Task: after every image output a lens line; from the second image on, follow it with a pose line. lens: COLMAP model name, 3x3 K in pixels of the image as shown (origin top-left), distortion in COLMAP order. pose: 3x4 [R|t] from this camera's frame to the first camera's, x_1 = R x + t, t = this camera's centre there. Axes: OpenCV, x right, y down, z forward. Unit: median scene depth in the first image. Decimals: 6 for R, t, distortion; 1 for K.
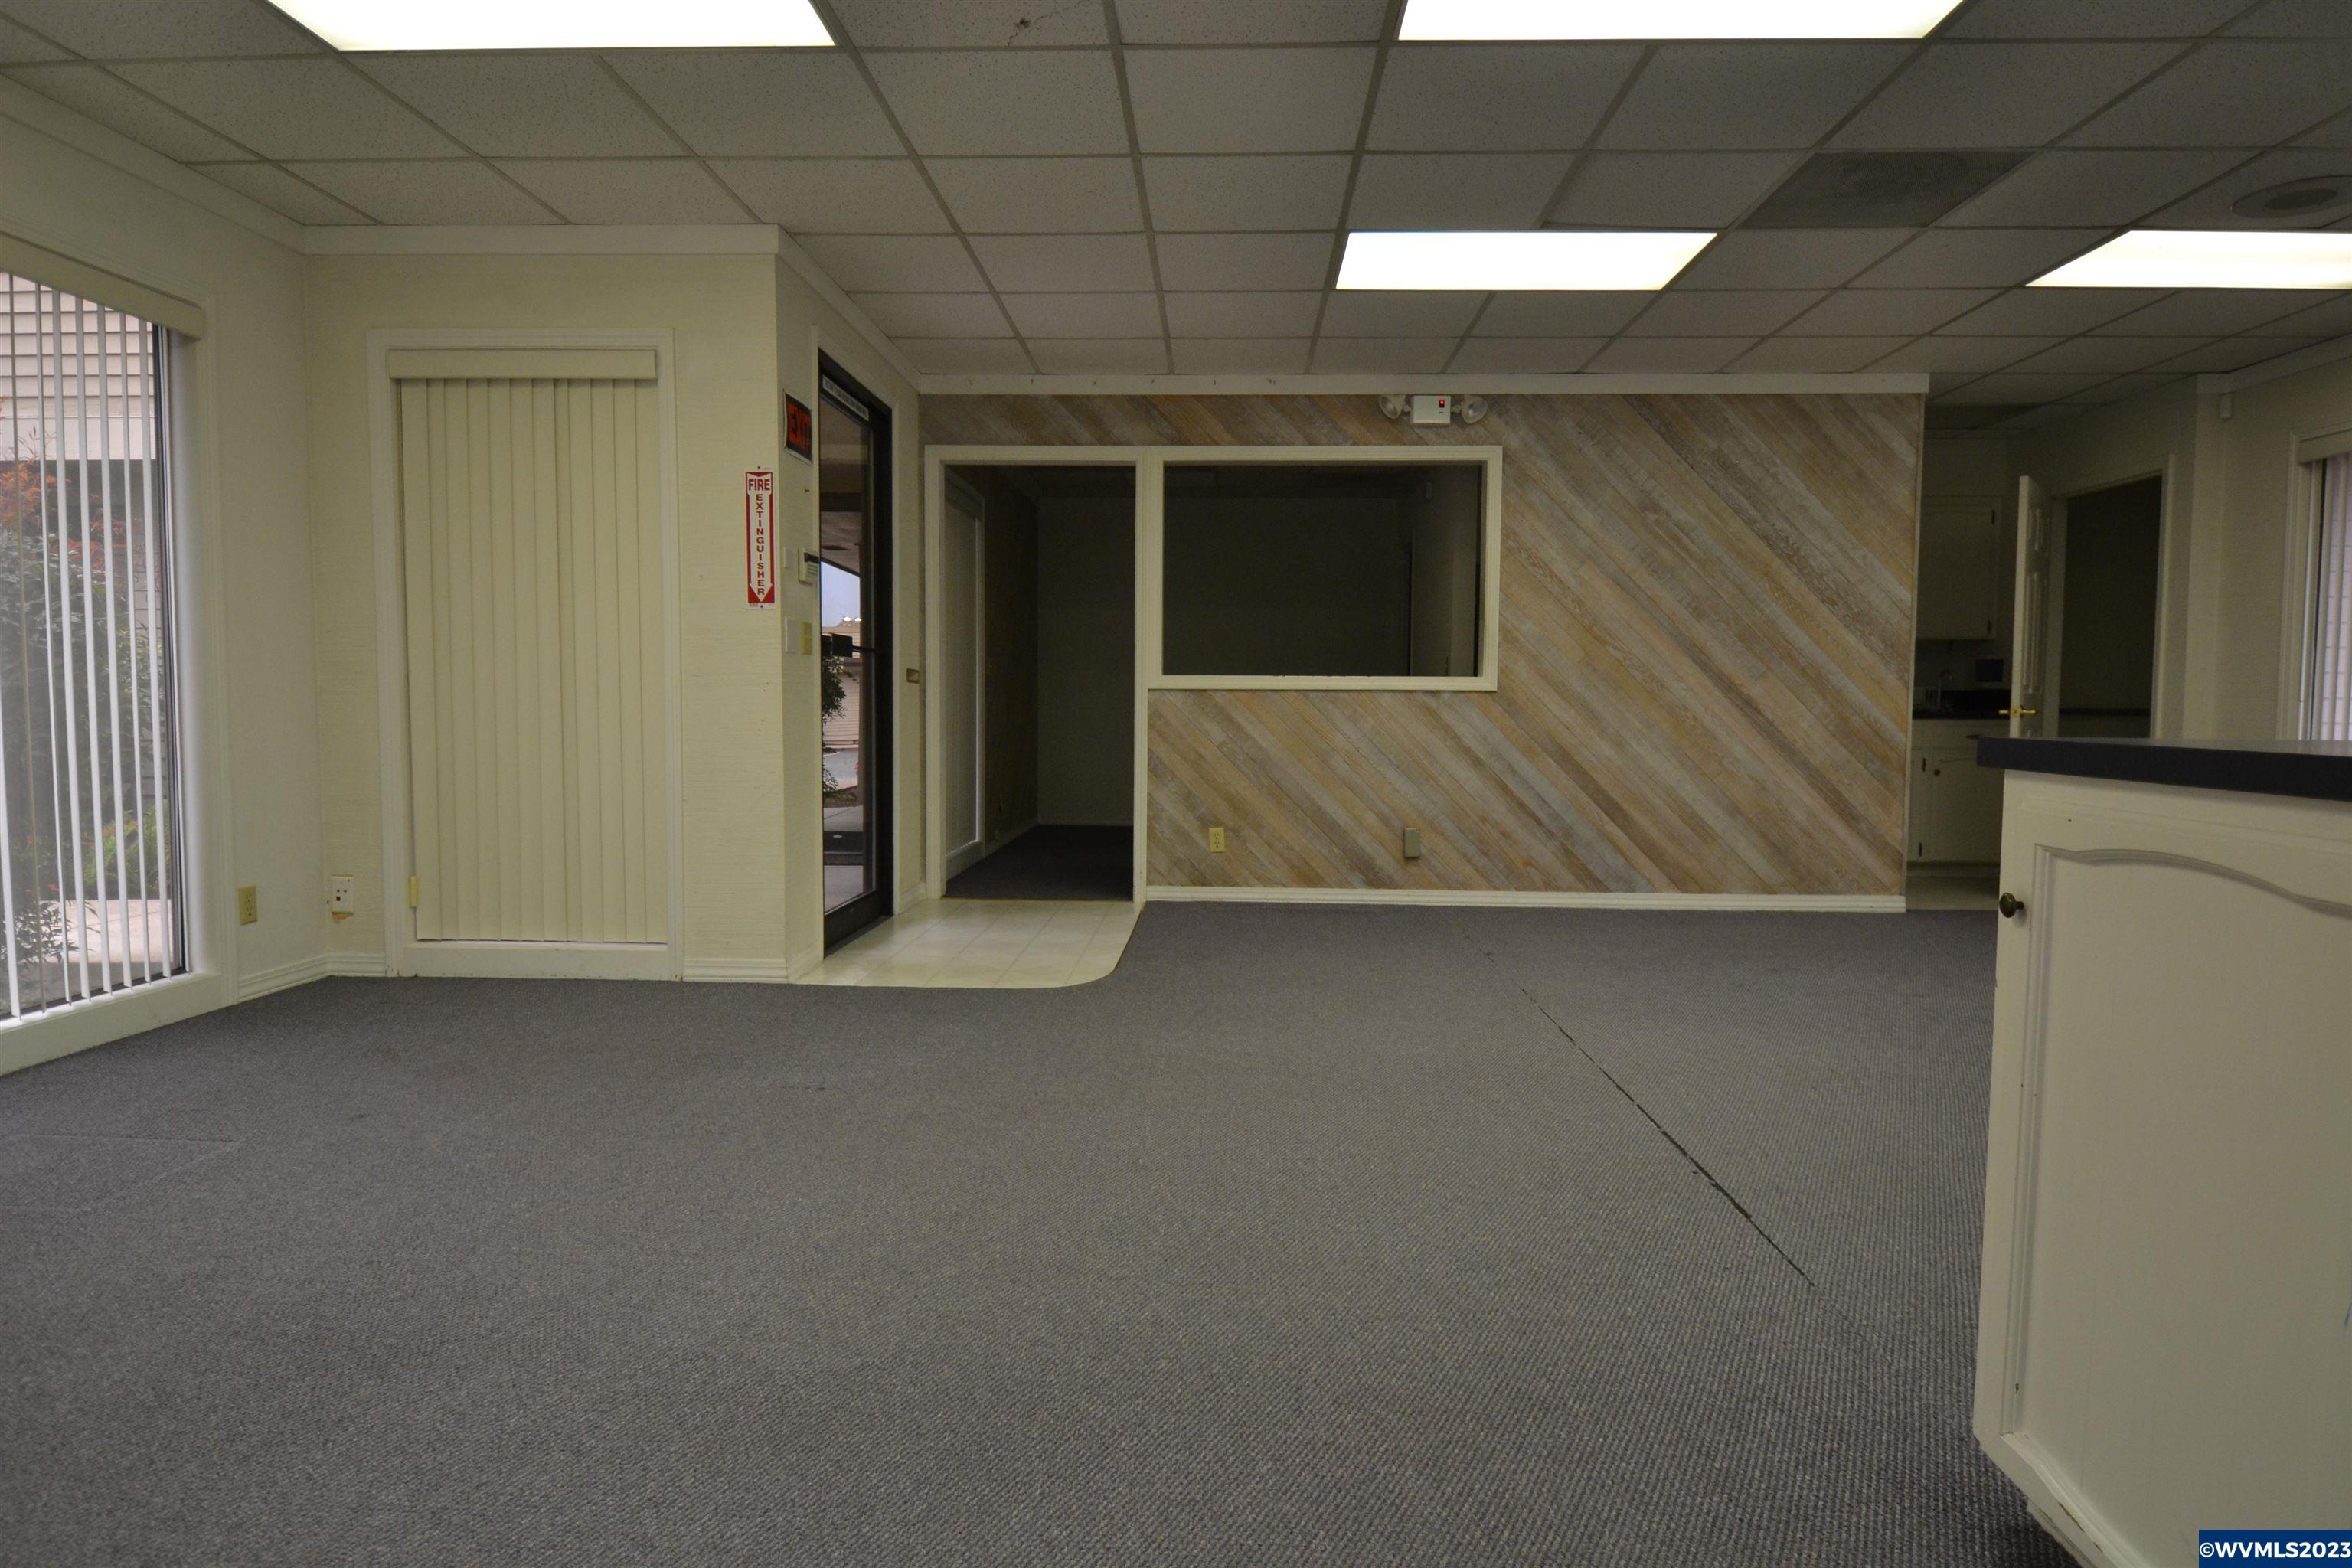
lens RADIAL K [[1326.7, 0, 1175.4], [0, 1326.7, 783.9], [0, 0, 1]] dist [0.001196, -0.001249]
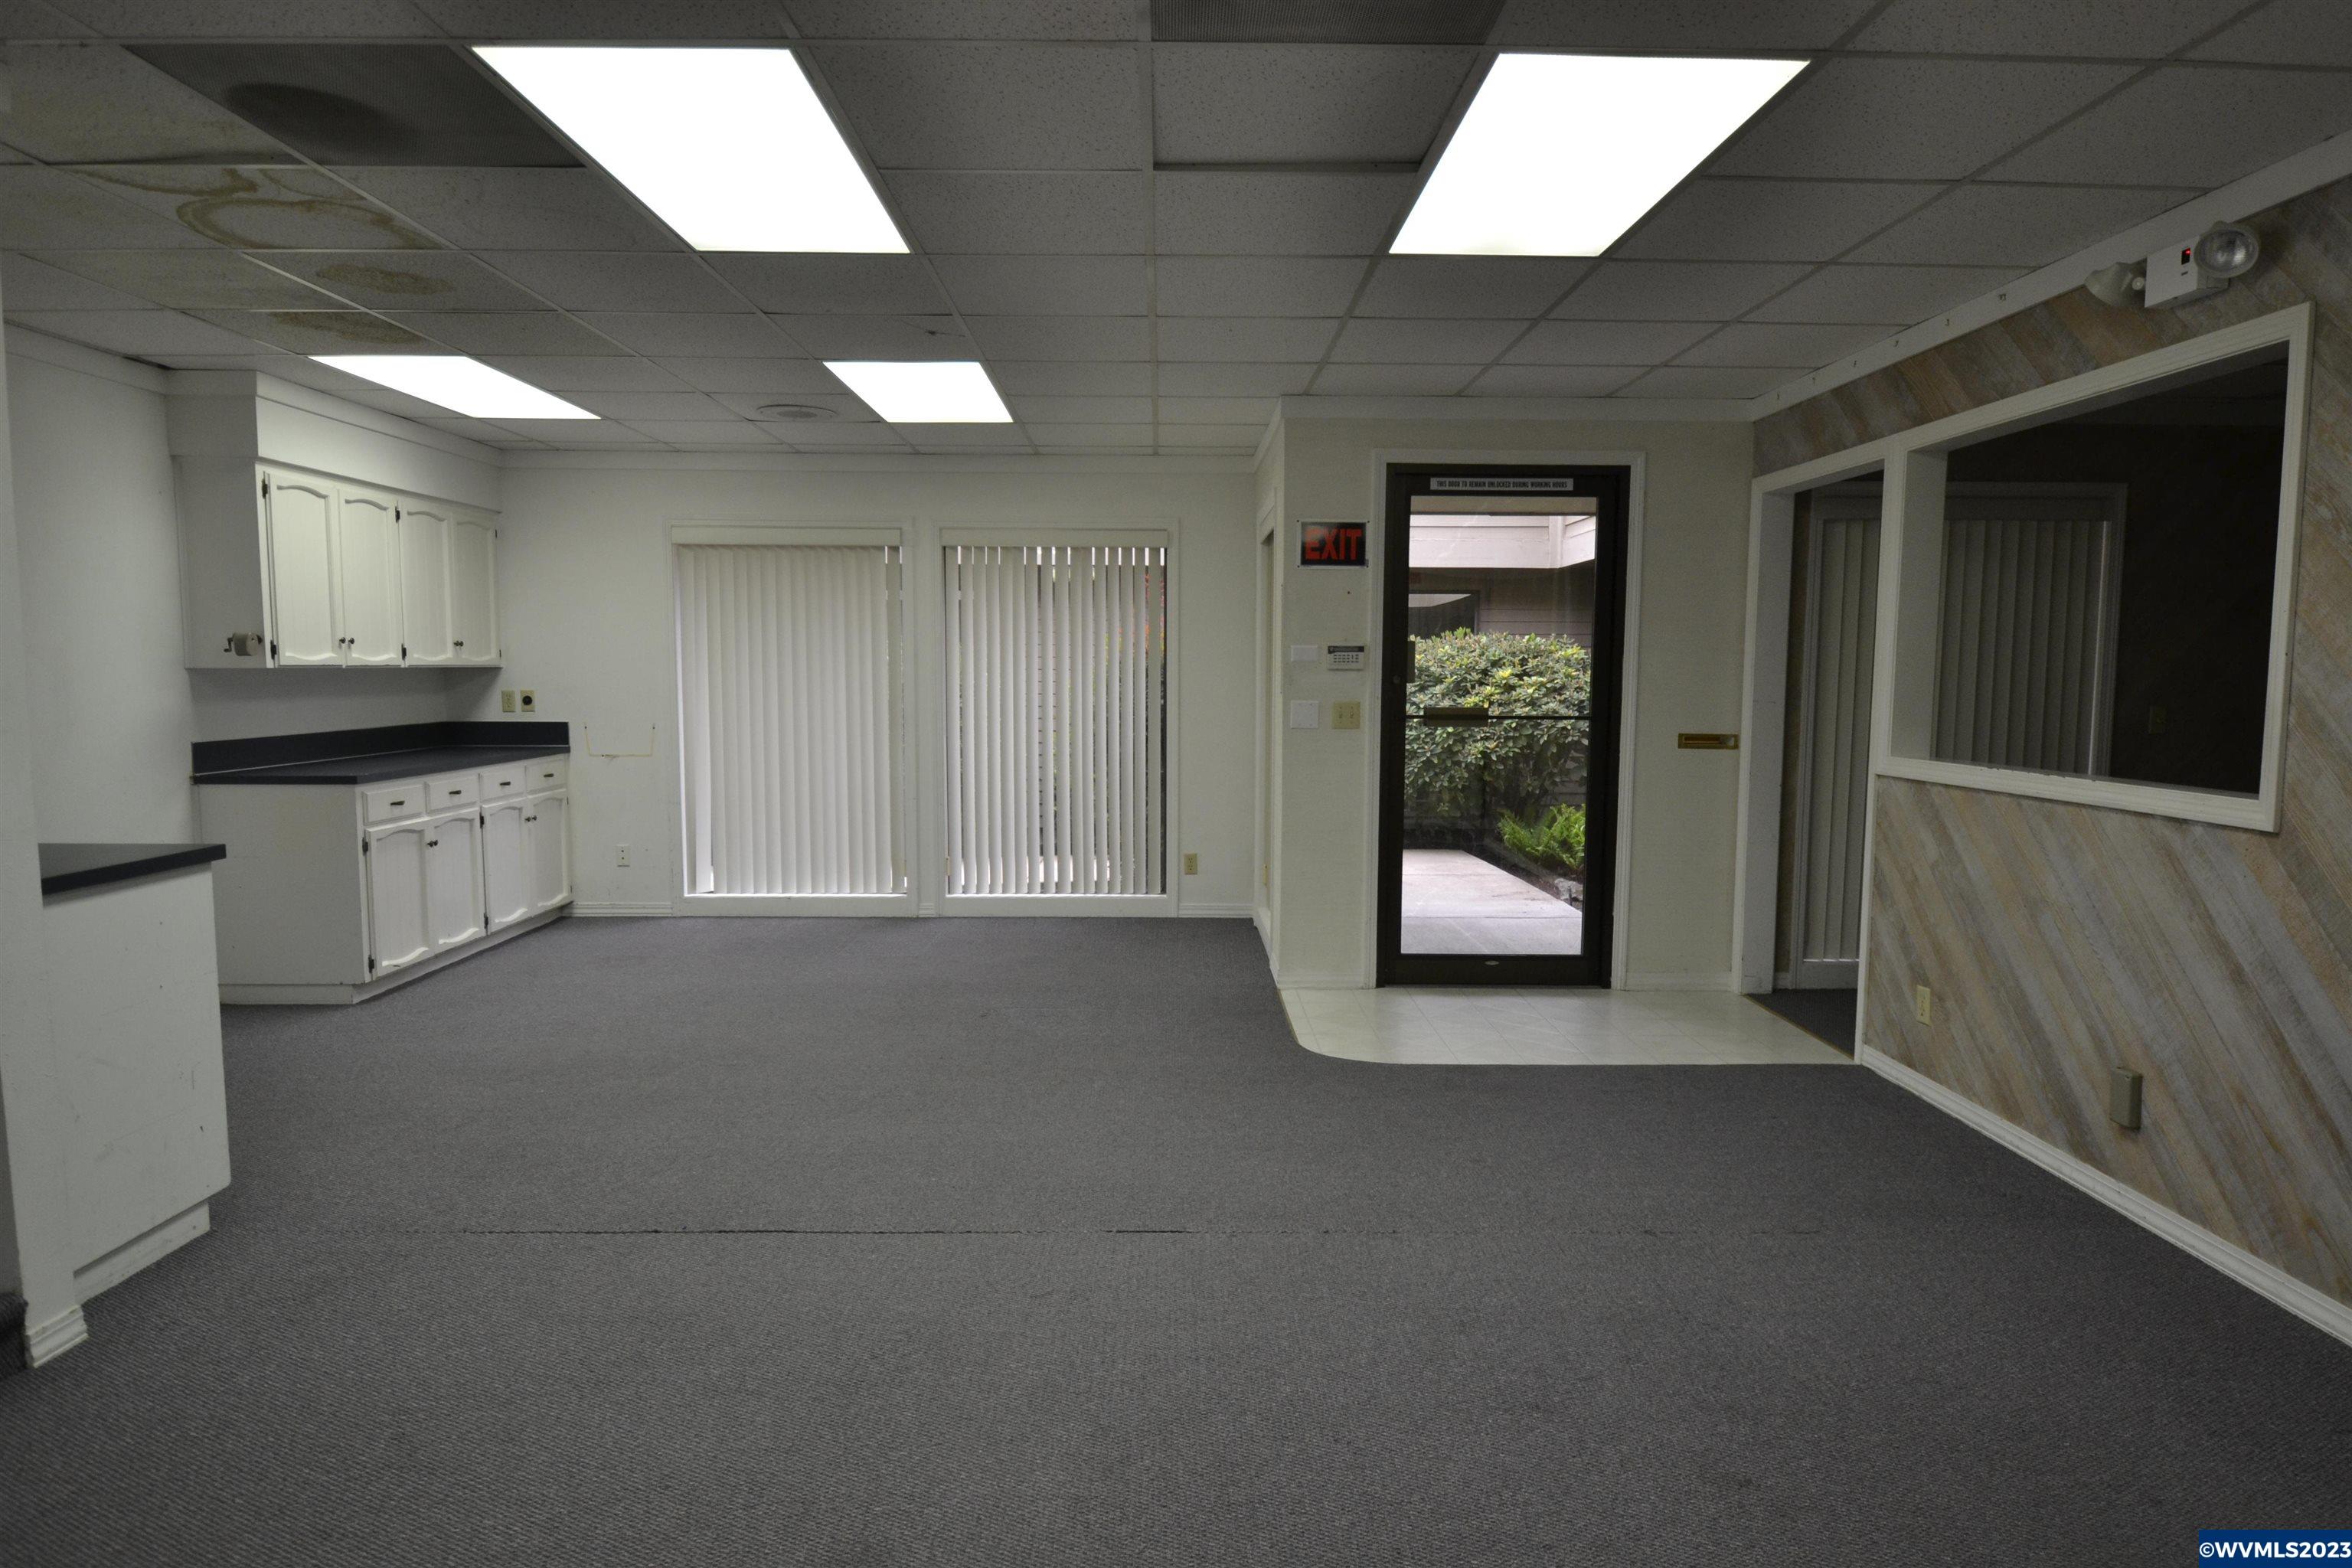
lens RADIAL K [[1326.7, 0, 1176.7], [0, 1326.7, 781.0], [0, 0, 1]] dist [0.001196, -0.001249]
pose [[0.057065, 0.077572, -0.995352, 0.675645], [-0.067499, 0.994995, 0.073675, -0.095412], [0.996086, 0.062981, 0.062015, 0.580465]]
